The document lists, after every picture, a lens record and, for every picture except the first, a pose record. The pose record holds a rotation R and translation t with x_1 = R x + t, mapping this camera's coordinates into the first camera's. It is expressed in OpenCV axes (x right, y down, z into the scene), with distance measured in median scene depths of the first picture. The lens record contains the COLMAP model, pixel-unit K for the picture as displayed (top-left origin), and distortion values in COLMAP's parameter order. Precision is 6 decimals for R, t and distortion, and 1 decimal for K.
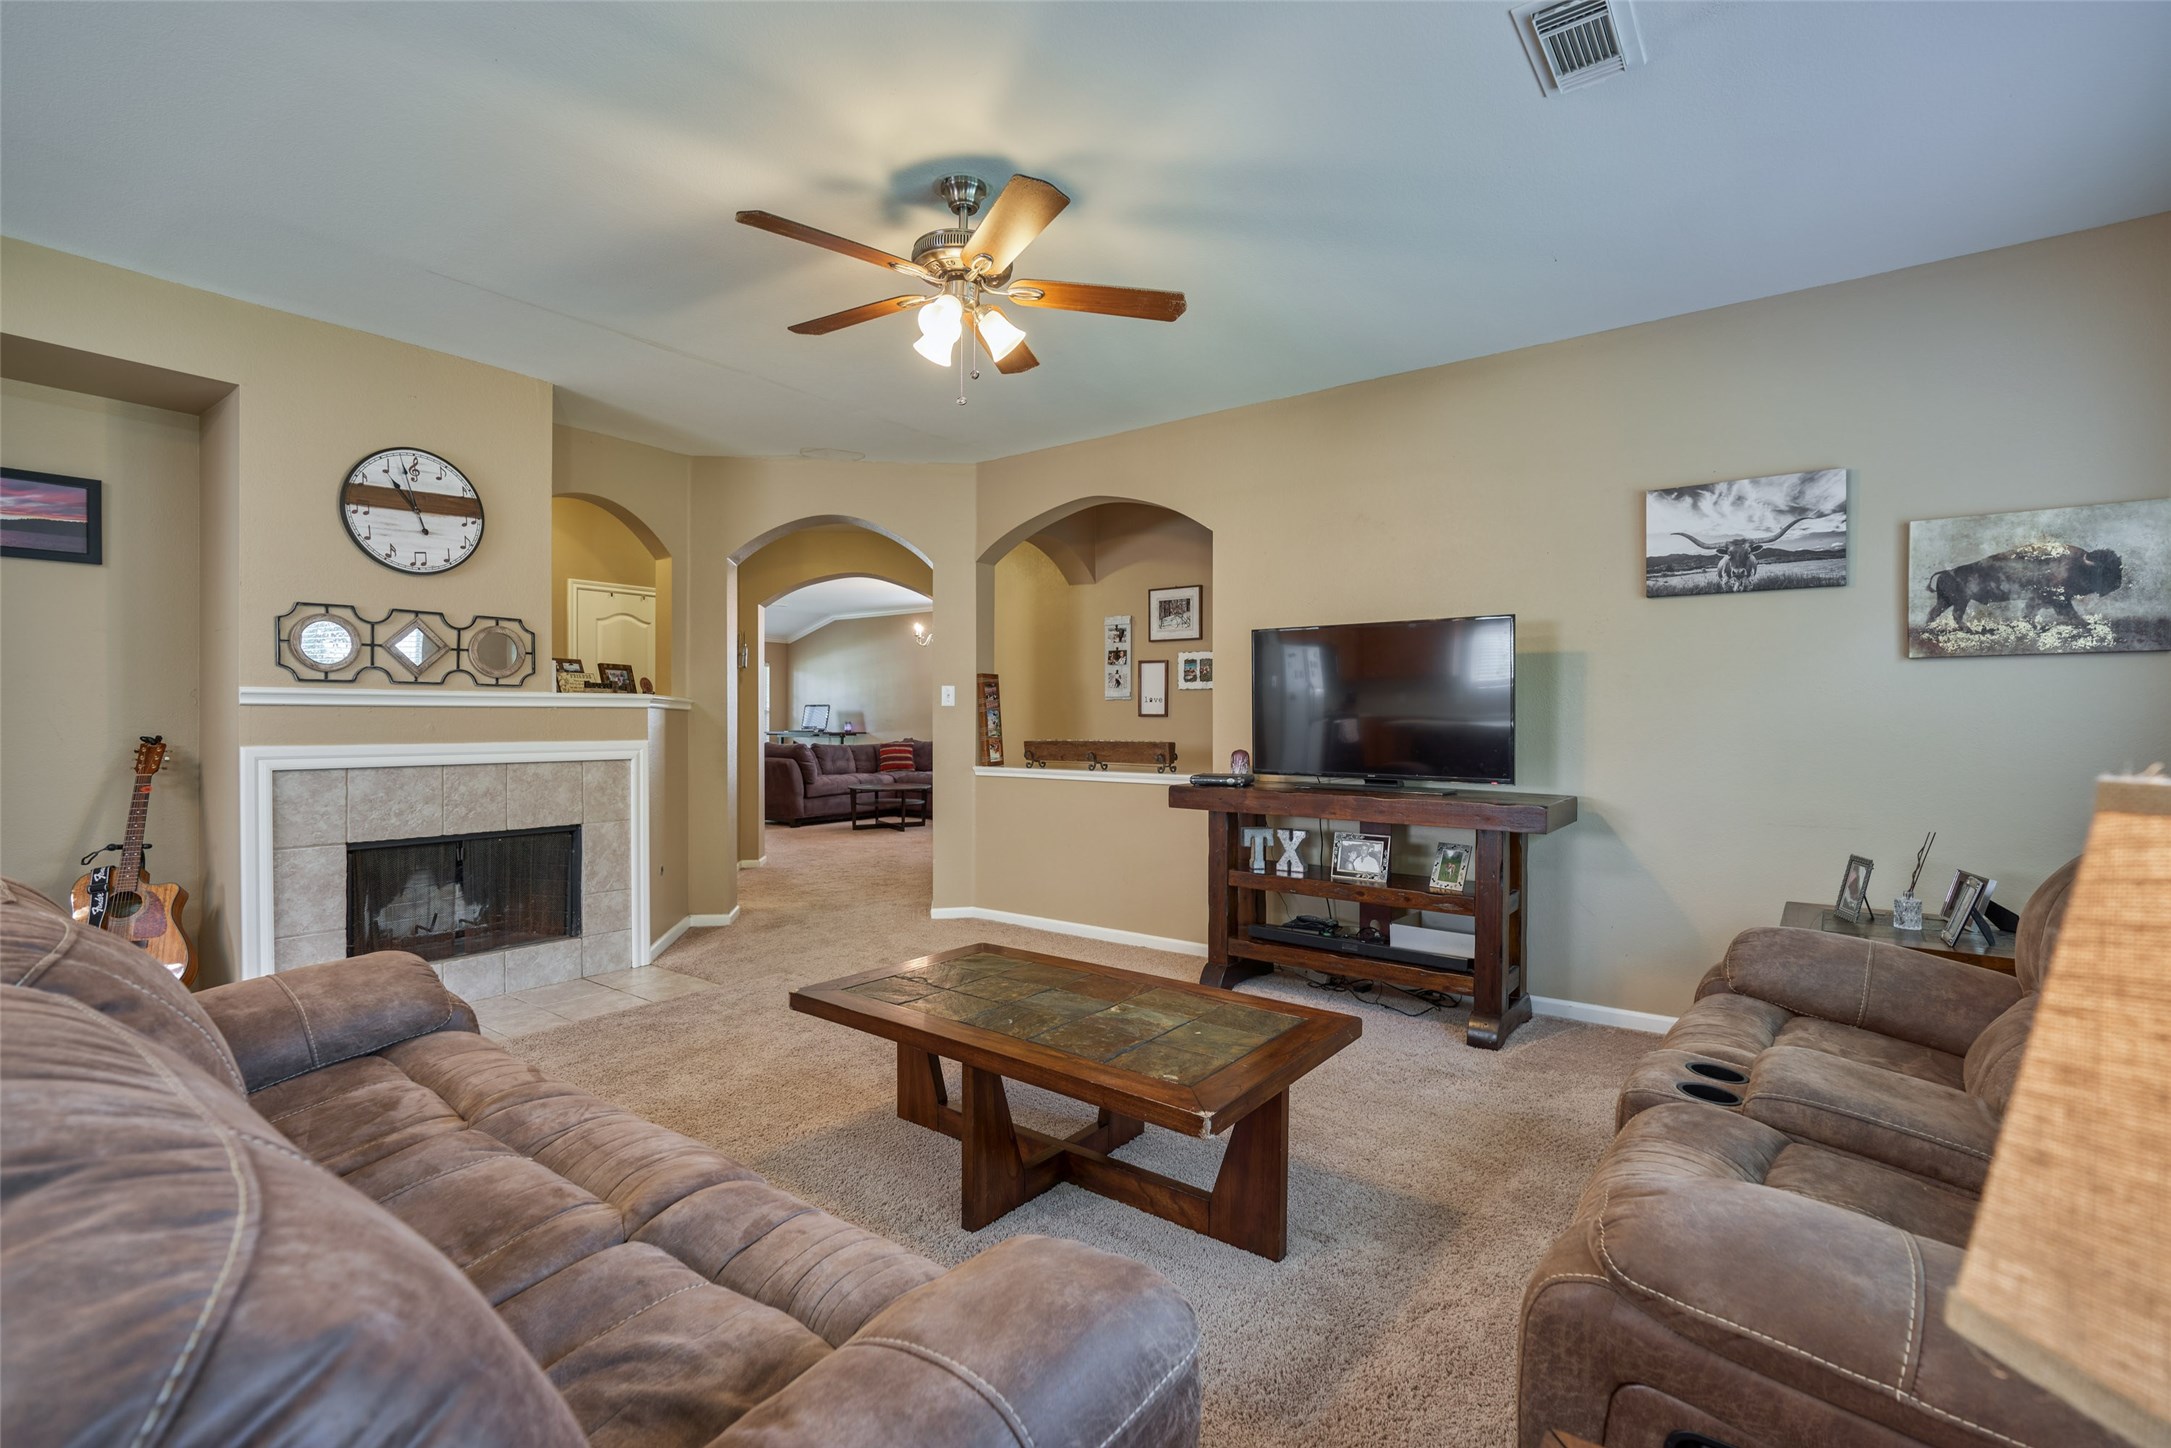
lens RADIAL K [[969.5, 0, 1085.2], [0, 969.5, 720.9], [0, 0, 1]] dist [-0.008861, 0.001699]
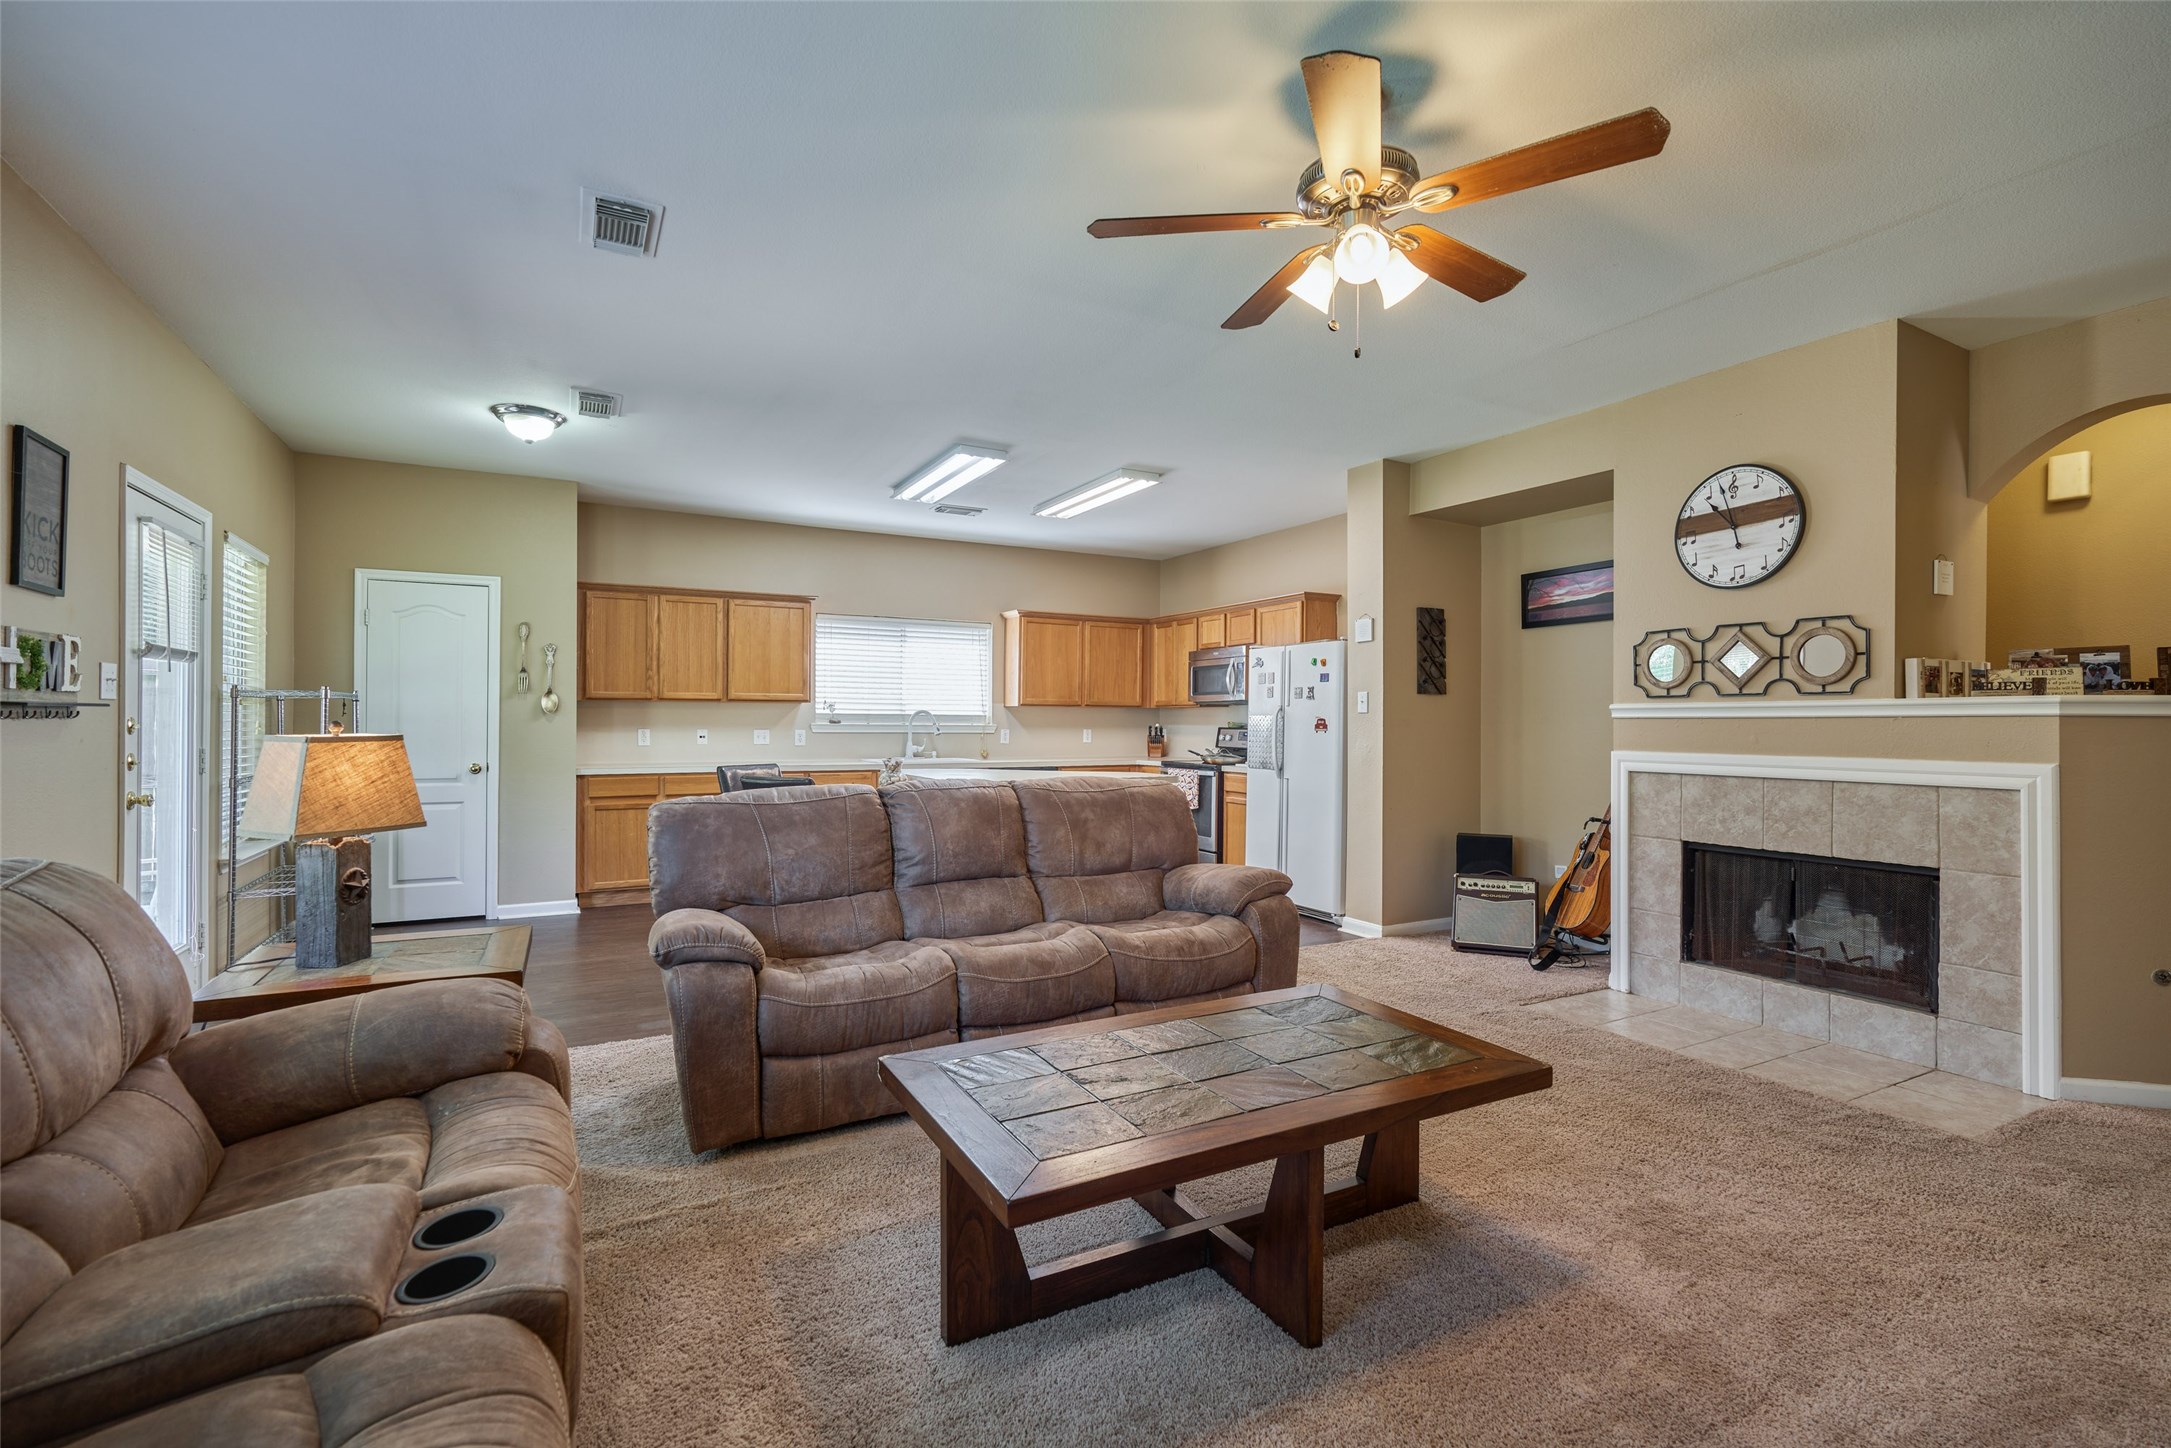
lens RADIAL K [[969.5, 0, 1094.5], [0, 969.5, 718.3], [0, 0, 1]] dist [-0.008861, 0.001699]
pose [[-0.413621, -0.007249, -0.910420, 0.526694], [-0.006751, 0.999965, -0.004896, -0.005066], [0.910424, 0.004121, -0.413656, 0.820887]]
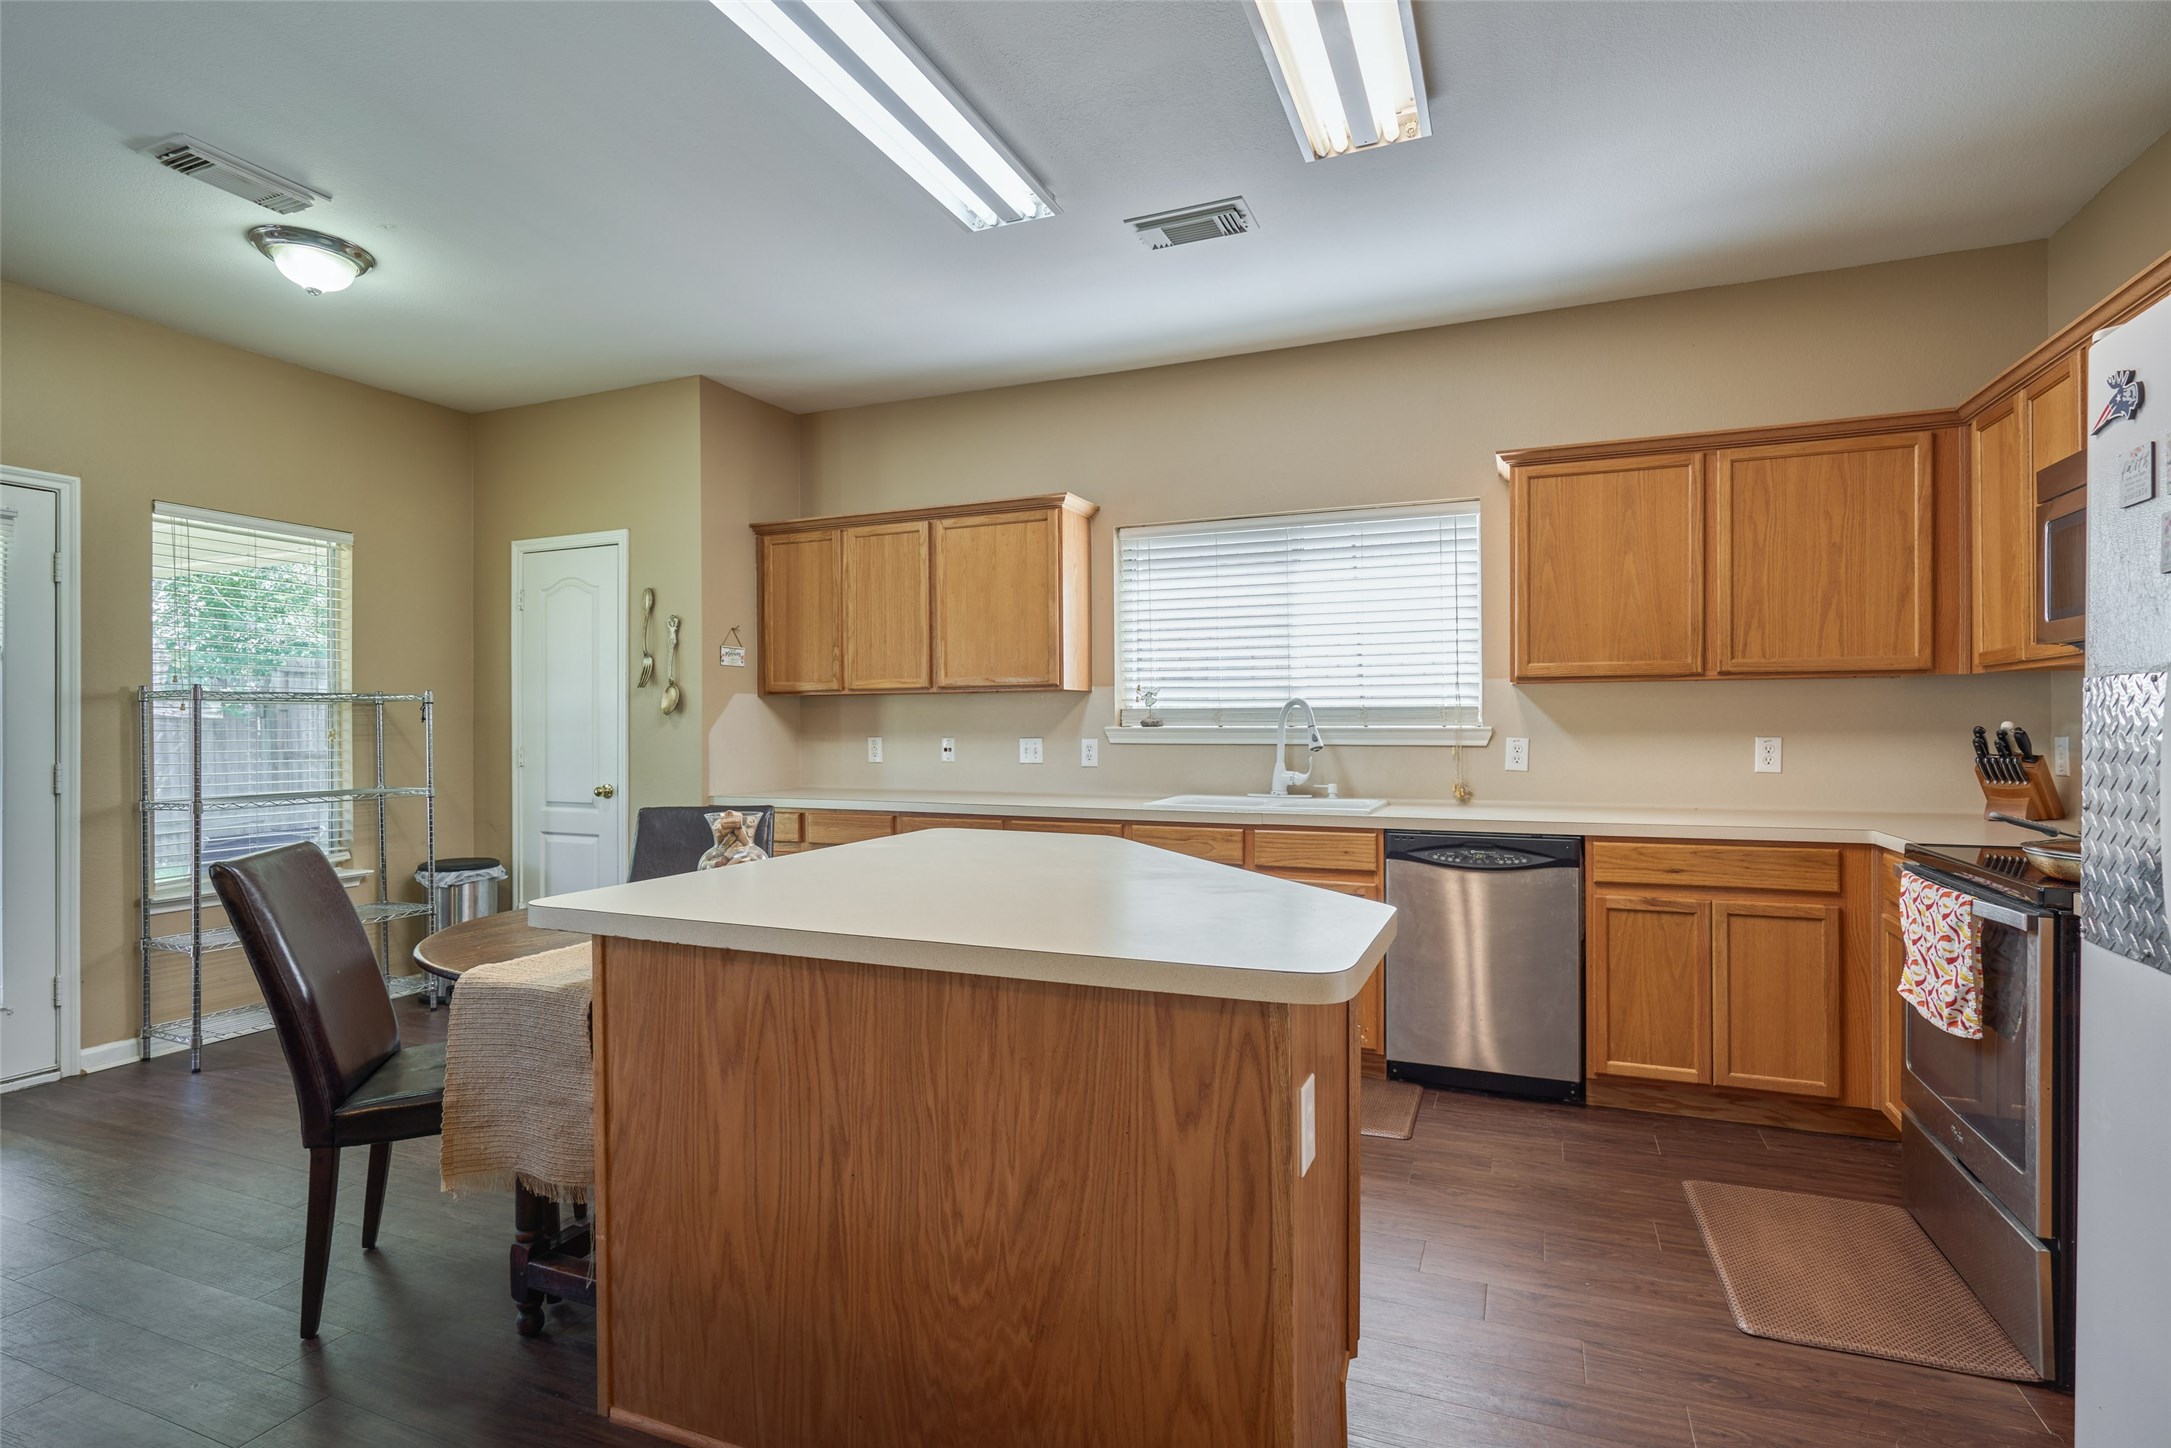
lens RADIAL K [[1055.6, 0, 1086.9], [0, 1055.6, 726.6], [0, 0, 1]] dist [-0.005700, 0.001250]
pose [[-0.970591, 0.002656, -0.240720, -0.703497], [0.002098, 0.999994, 0.002576, -0.004086], [0.240725, 0.001995, -0.970591, 0.637440]]
